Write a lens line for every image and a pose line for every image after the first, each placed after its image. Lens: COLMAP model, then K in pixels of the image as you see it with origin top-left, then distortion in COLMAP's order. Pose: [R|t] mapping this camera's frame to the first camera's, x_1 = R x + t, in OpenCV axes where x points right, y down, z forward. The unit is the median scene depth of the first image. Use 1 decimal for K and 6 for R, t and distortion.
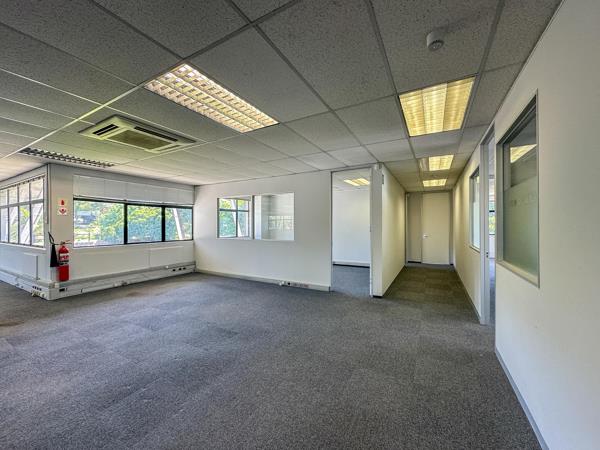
lens RADIAL K [[240.4, 0, 301.0], [0, 240.4, 225.9], [0, 0, 1]] dist [-0.002117, -0.000252]
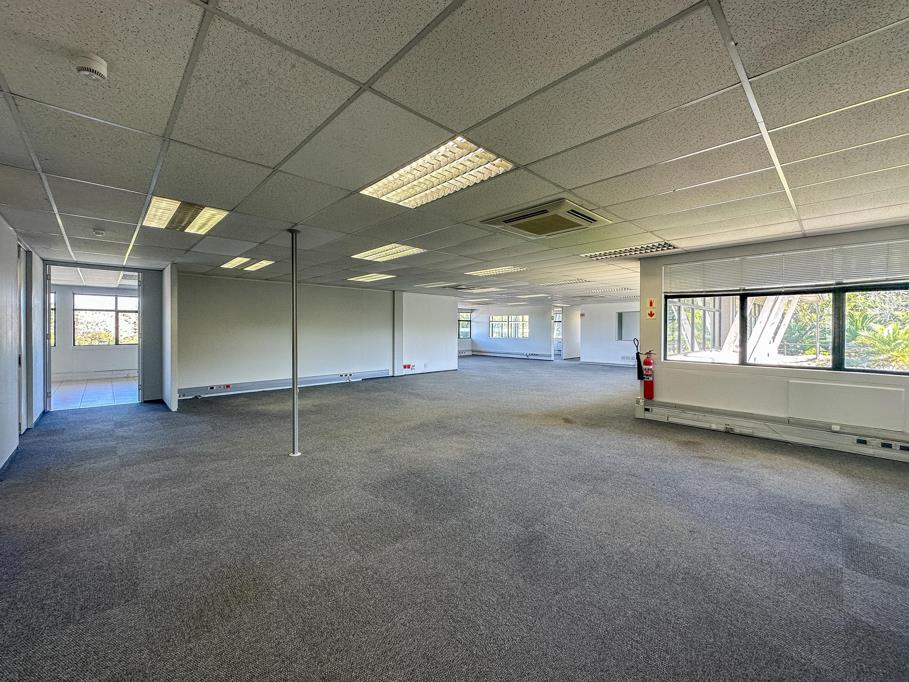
lens RADIAL K [[370.6, 0, 457.0], [0, 370.6, 333.7], [0, 0, 1]] dist [-0.001112, -0.000069]
pose [[-0.300652, 0.014082, -0.953630, 0.351784], [-0.005643, 0.999847, 0.016544, -0.009808], [0.953717, 0.010355, -0.300527, 0.645070]]
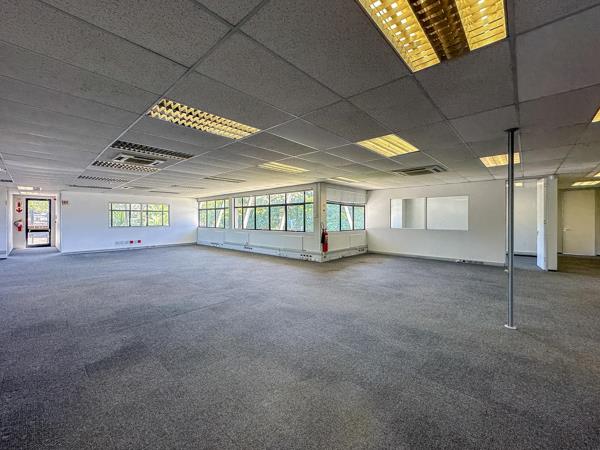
lens RADIAL K [[244.6, 0, 301.6], [0, 244.6, 220.2], [0, 0, 1]] dist [-0.001112, -0.000069]
pose [[0.974422, 0.008245, -0.224573, -0.660138], [-0.007064, 0.999957, 0.006062, -0.001217], [0.224614, -0.004320, 0.974438, -0.609113]]
